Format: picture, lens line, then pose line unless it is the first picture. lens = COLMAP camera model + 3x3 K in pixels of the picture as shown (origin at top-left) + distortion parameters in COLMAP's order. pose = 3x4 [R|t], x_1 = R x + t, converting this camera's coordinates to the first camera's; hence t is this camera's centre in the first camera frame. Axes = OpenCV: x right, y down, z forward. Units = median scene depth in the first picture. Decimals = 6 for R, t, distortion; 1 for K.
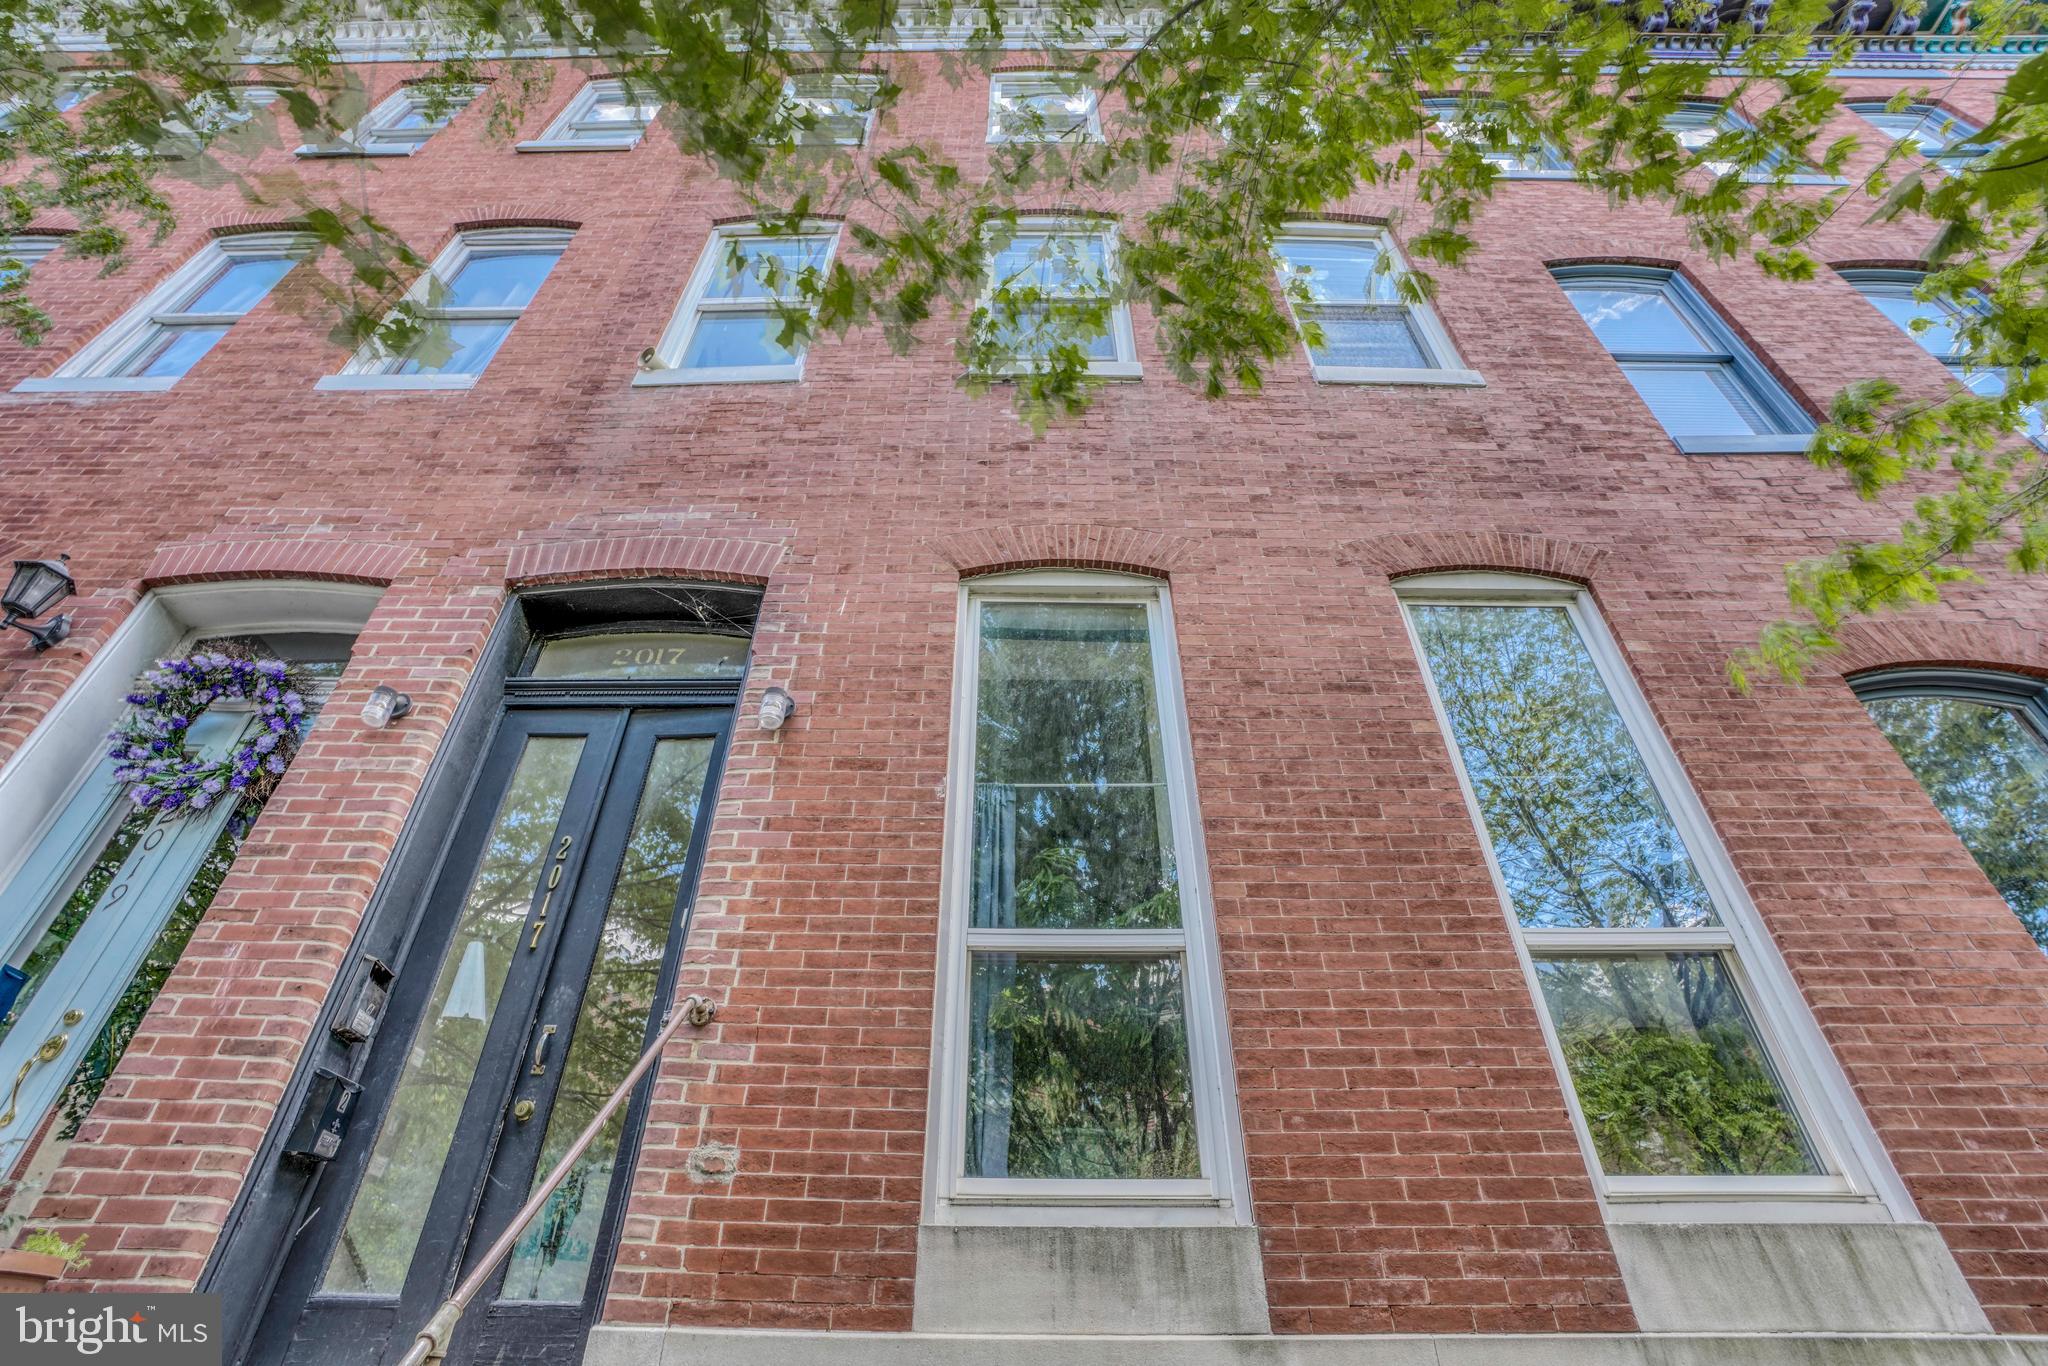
lens RADIAL K [[967.3, 0, 1012.5], [0, 967.3, 633.3], [0, 0, 1]] dist [-0.064064, 0.021637]
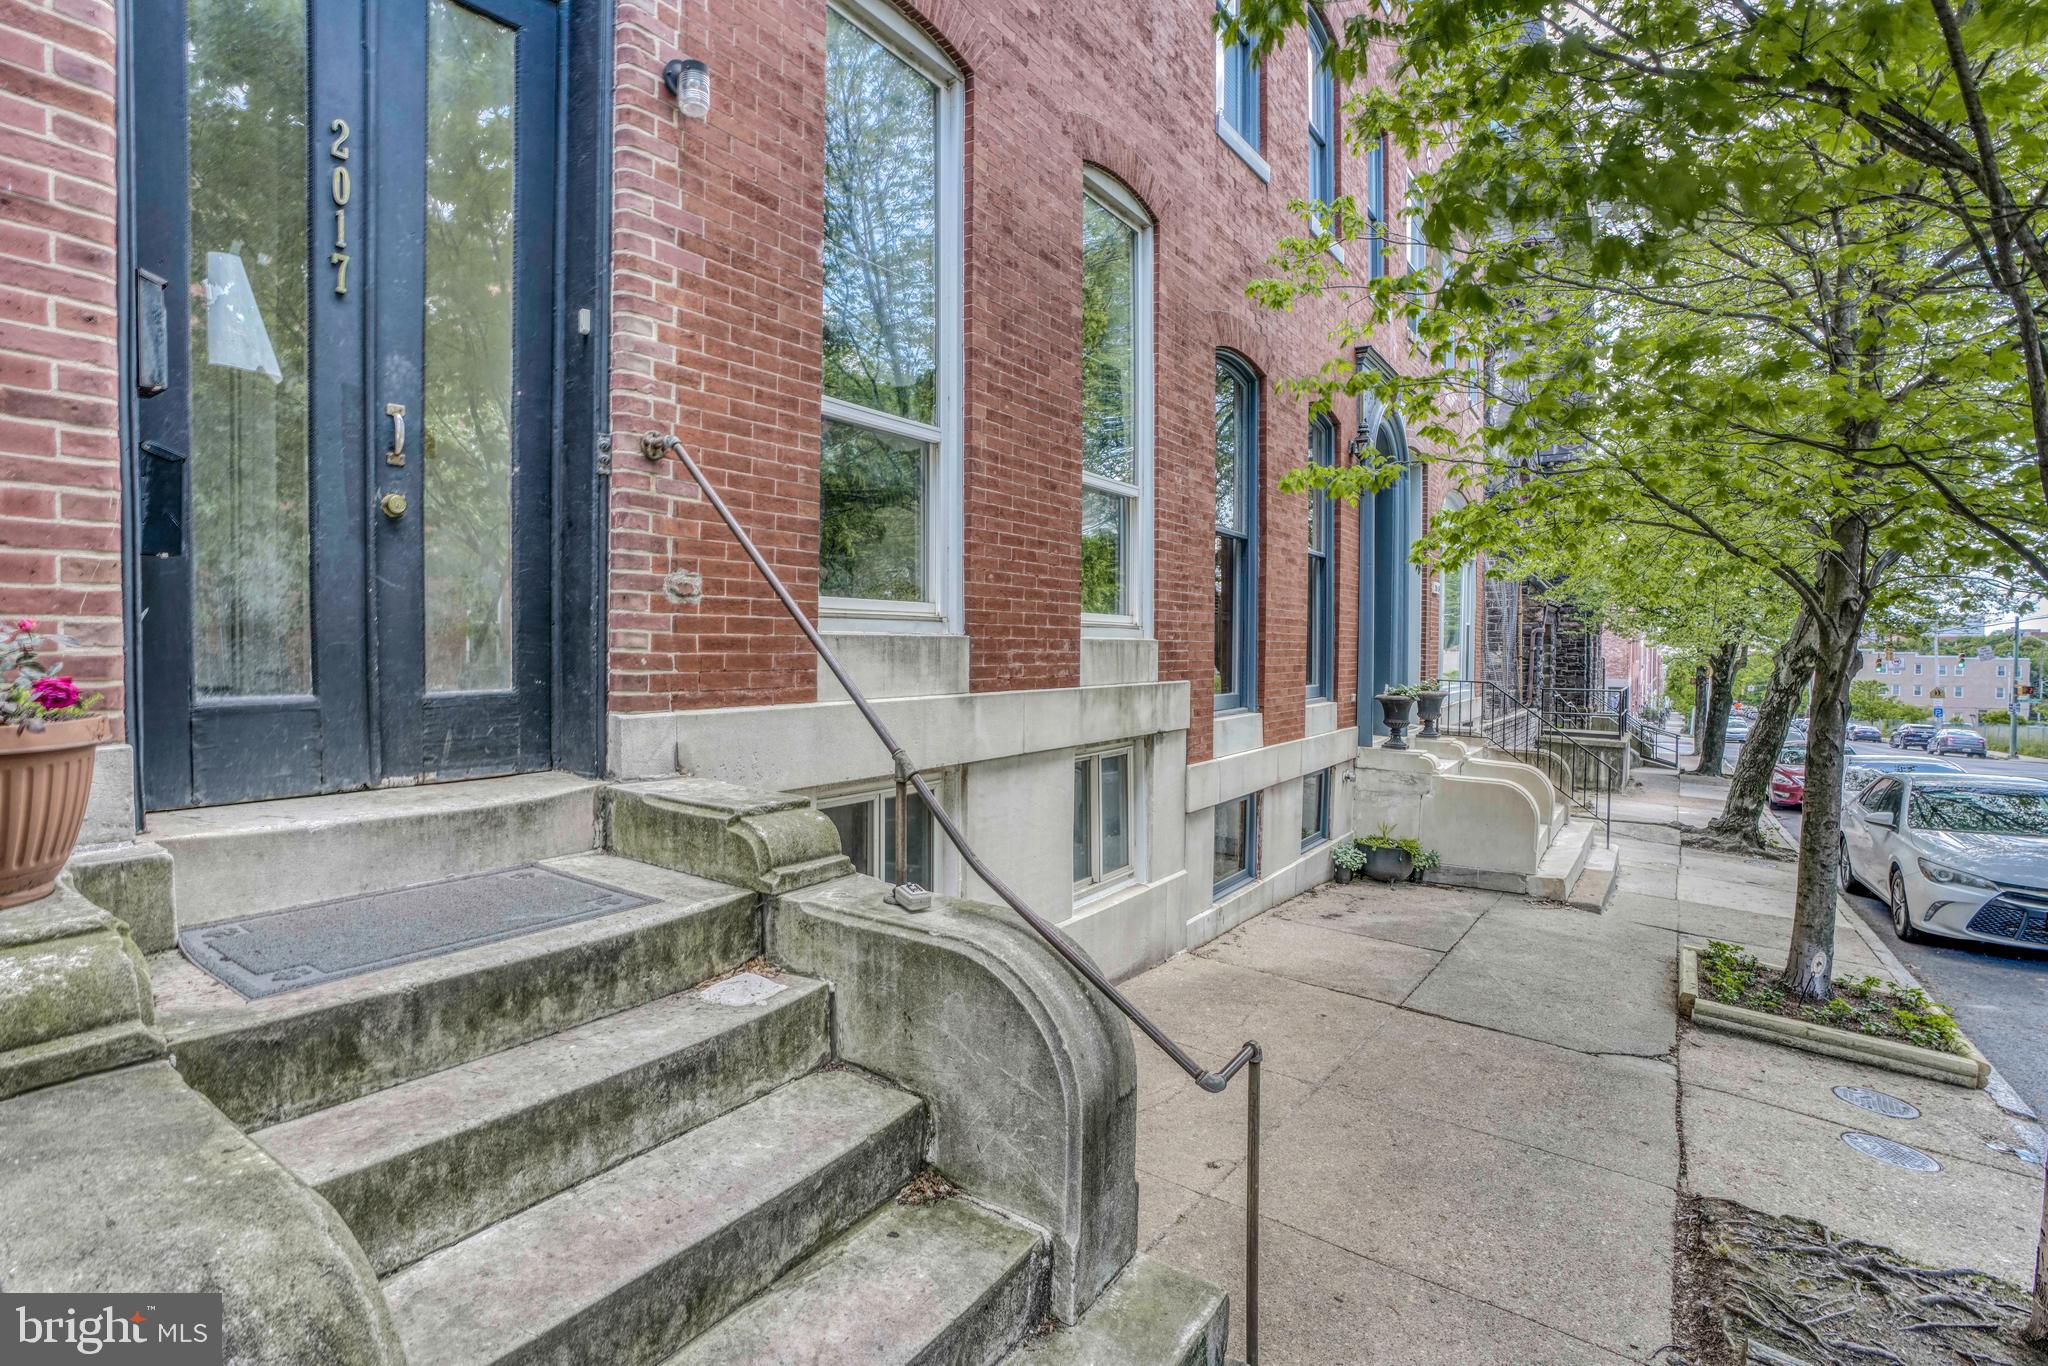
lens RADIAL K [[977.4, 0, 1021.1], [0, 977.4, 687.0], [0, 0, 1]] dist [-0.067258, 0.028725]
pose [[0.568484, -0.038505, 0.821792, -1.029575], [-0.533740, 0.742888, 0.404029, -0.024348], [-0.626057, -0.668308, 0.401769, 0.215124]]
